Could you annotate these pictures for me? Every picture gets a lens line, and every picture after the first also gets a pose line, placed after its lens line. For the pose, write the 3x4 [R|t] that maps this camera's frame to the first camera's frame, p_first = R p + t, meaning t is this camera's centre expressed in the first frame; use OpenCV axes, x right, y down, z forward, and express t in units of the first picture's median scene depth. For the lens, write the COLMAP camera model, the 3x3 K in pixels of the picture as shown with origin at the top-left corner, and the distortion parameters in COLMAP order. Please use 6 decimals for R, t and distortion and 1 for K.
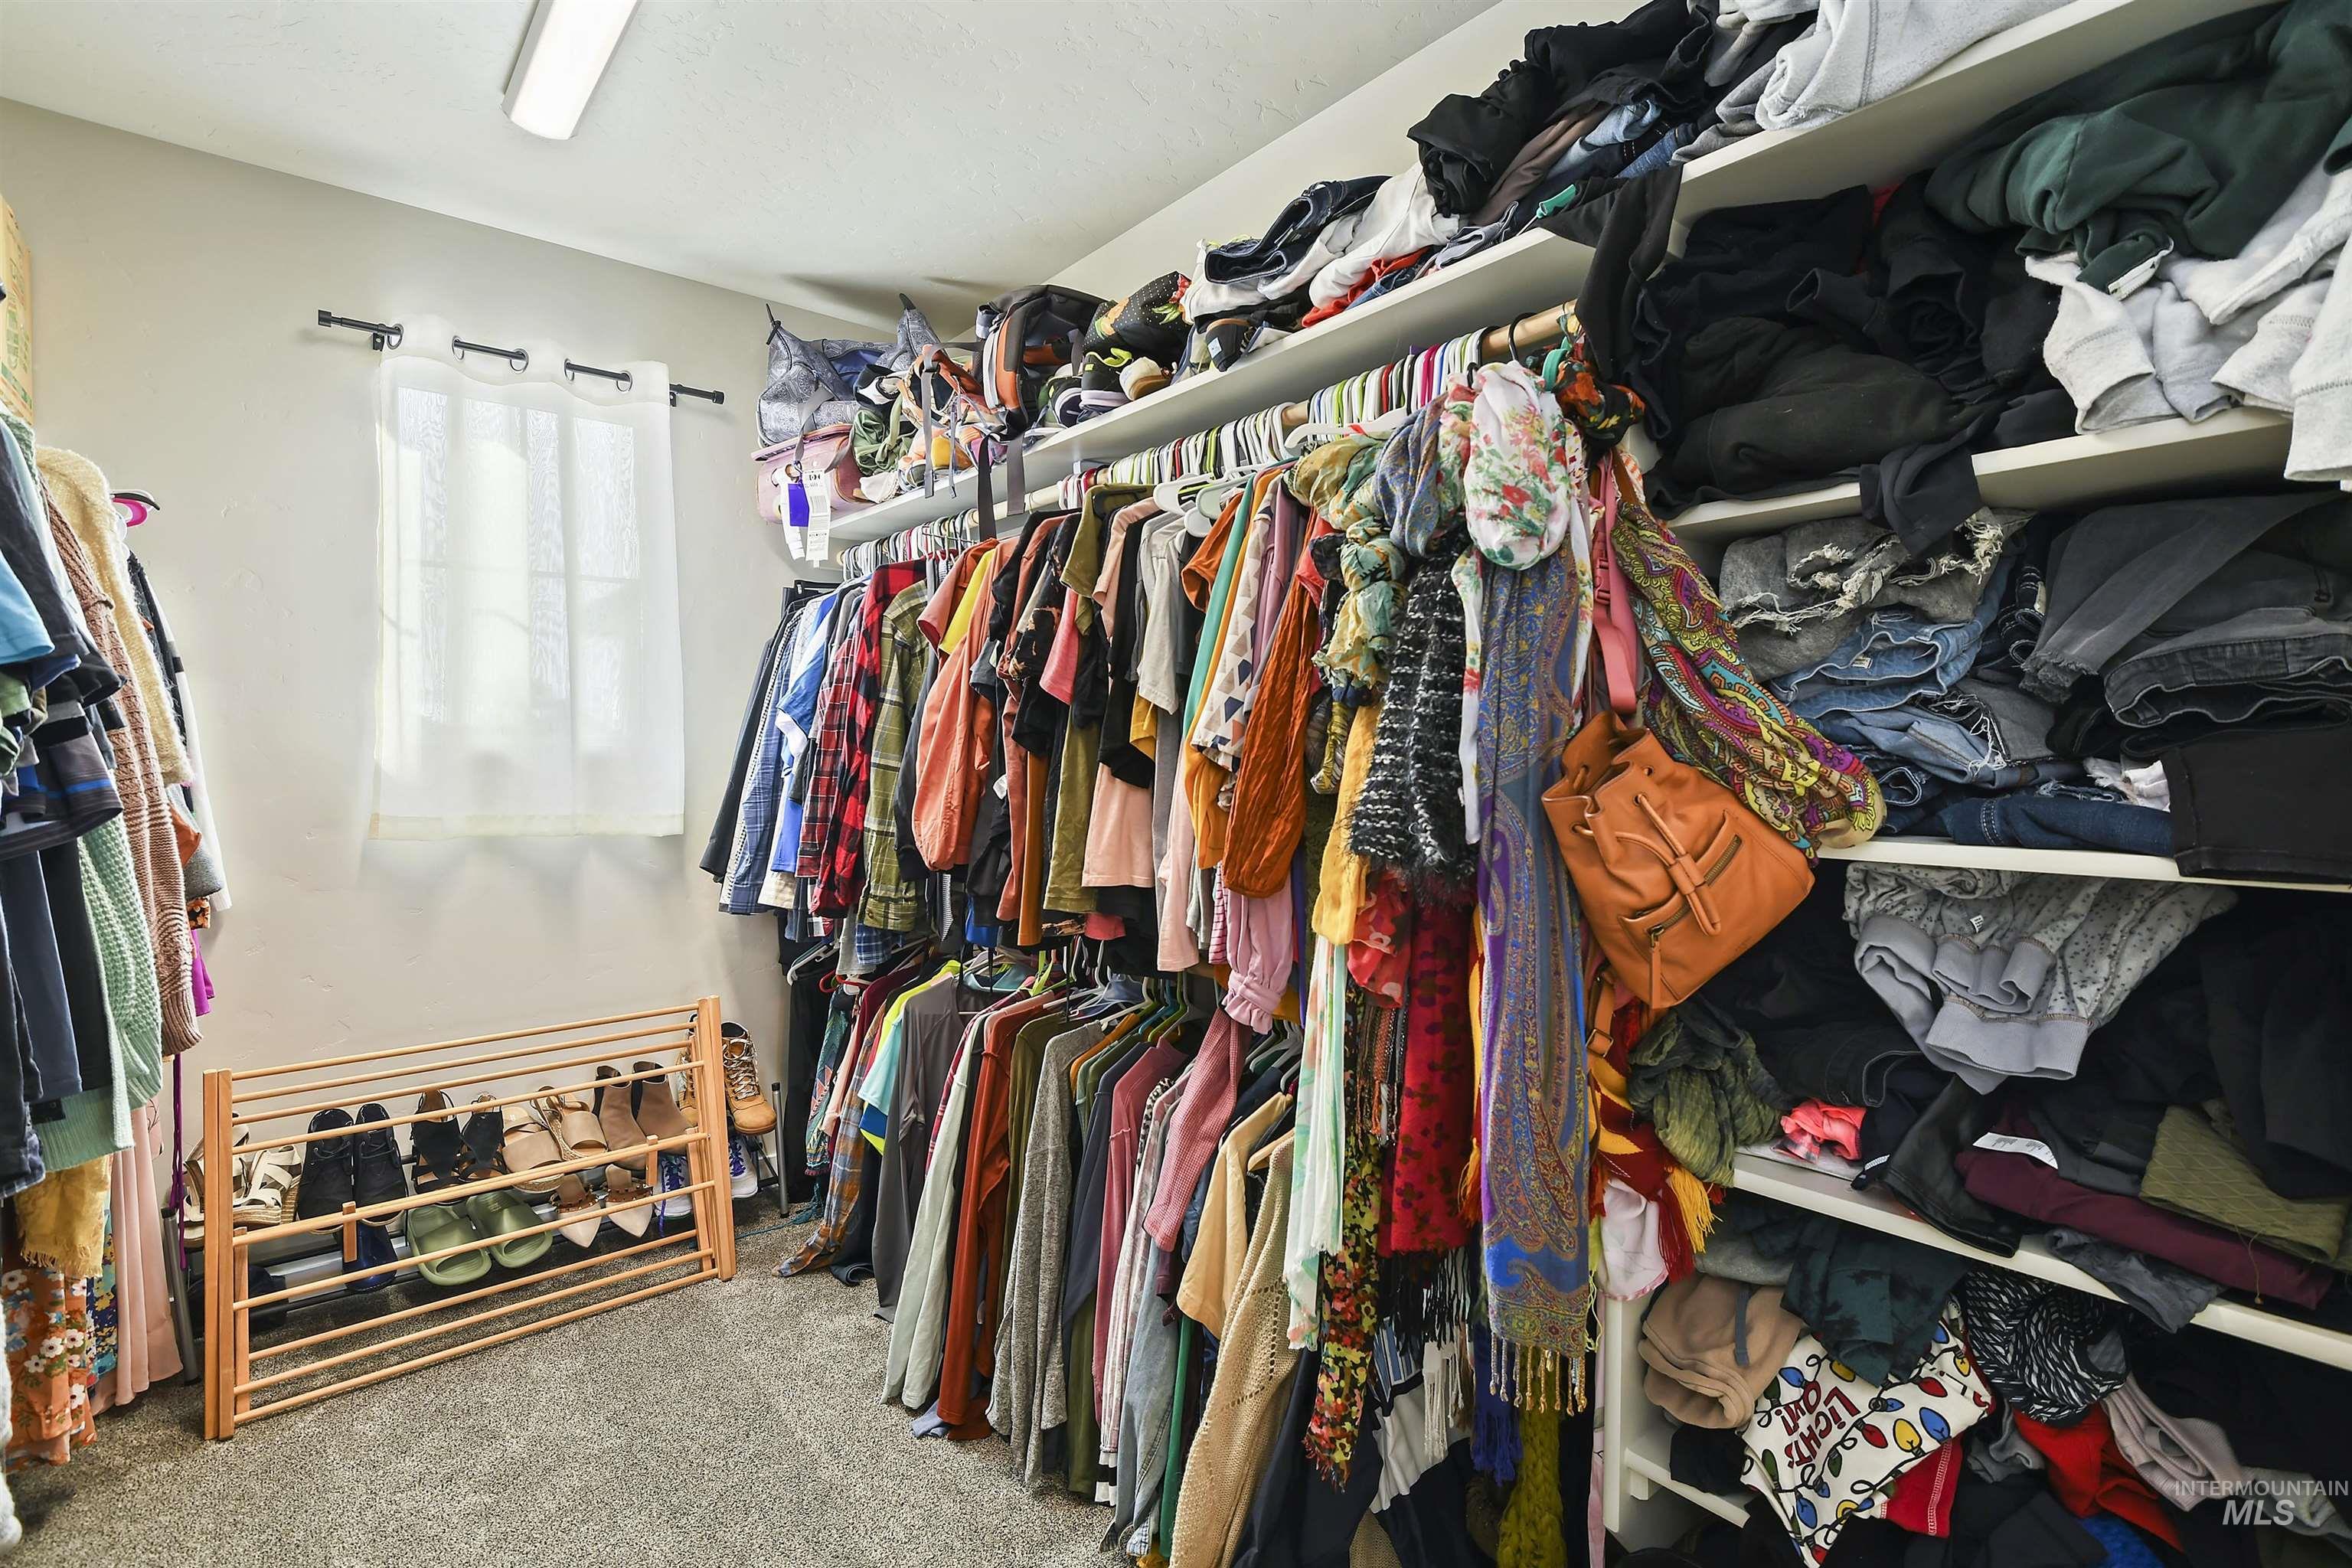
lens RADIAL K [[1065.9, 0, 1176.8], [0, 1065.9, 744.9], [0, 0, 1]] dist [0.029919, -0.024363]
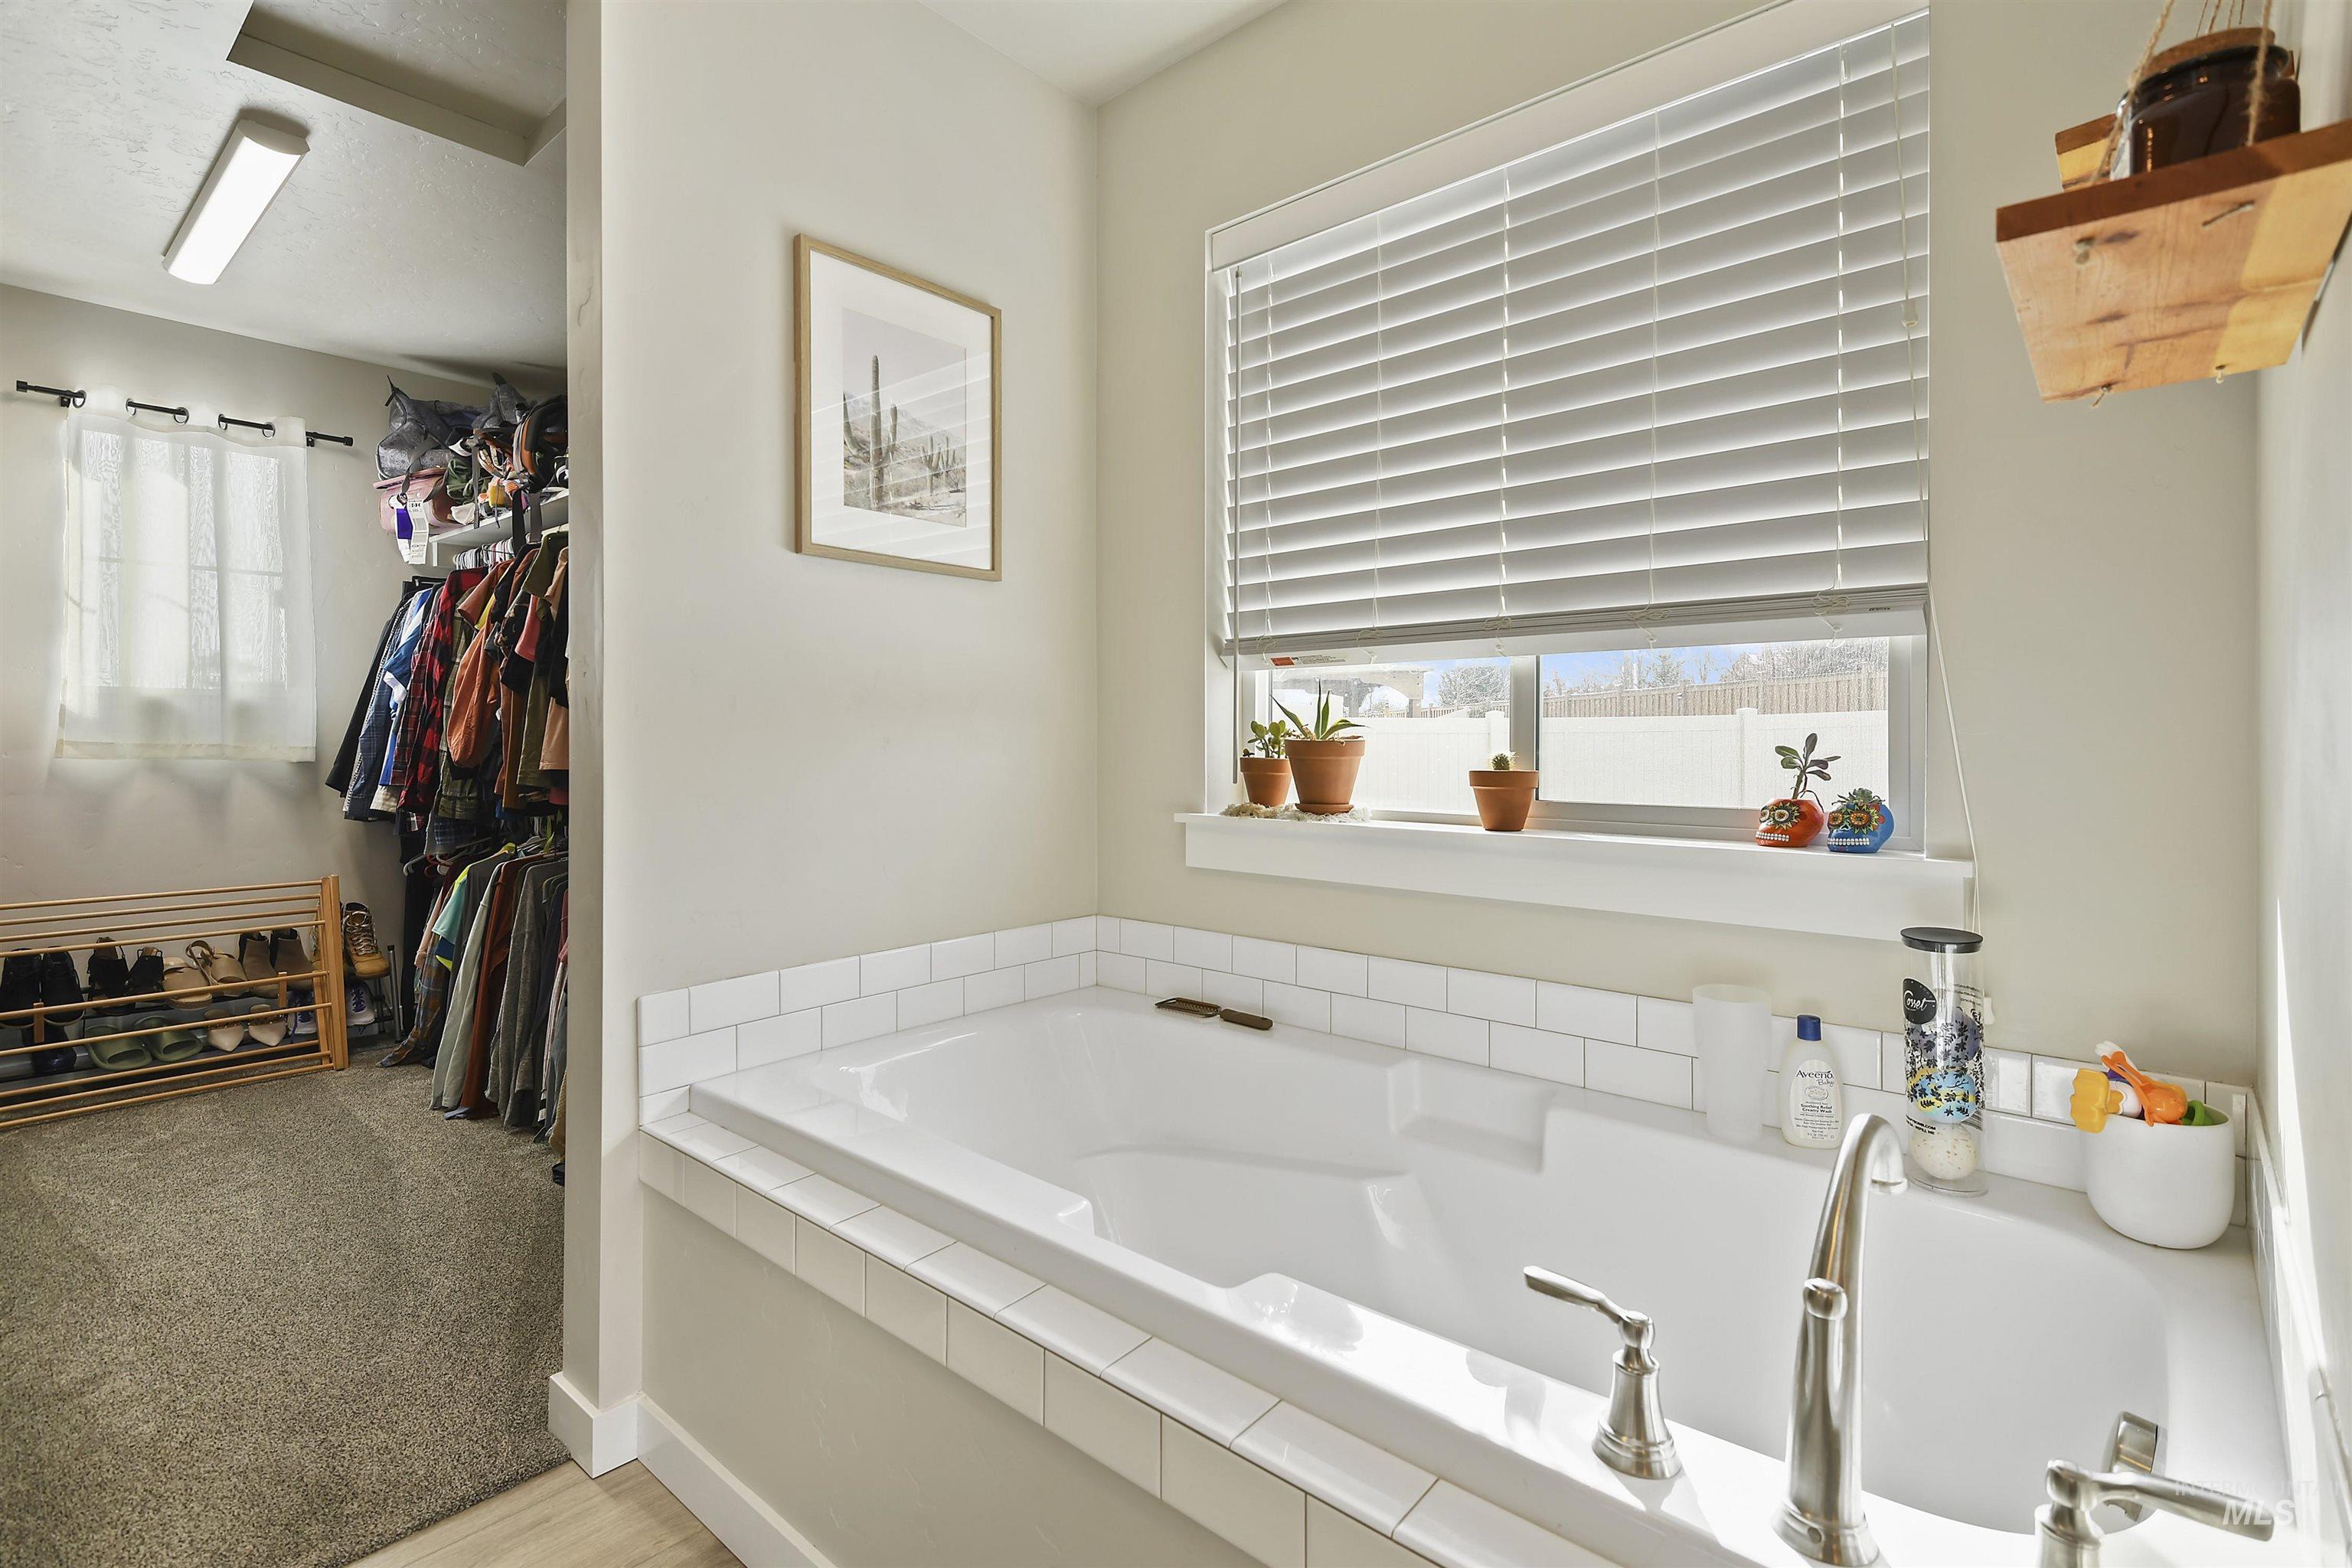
lens RADIAL K [[1102.2, 0, 1177.9], [0, 1102.2, 732.5], [0, 0, 1]] dist [-0.002048, -0.000559]
pose [[0.987071, 0.003424, 0.160246, 0.432456], [-0.002657, 0.999984, -0.005002, 0.054679], [-0.160260, 0.004511, 0.987064, -0.604727]]
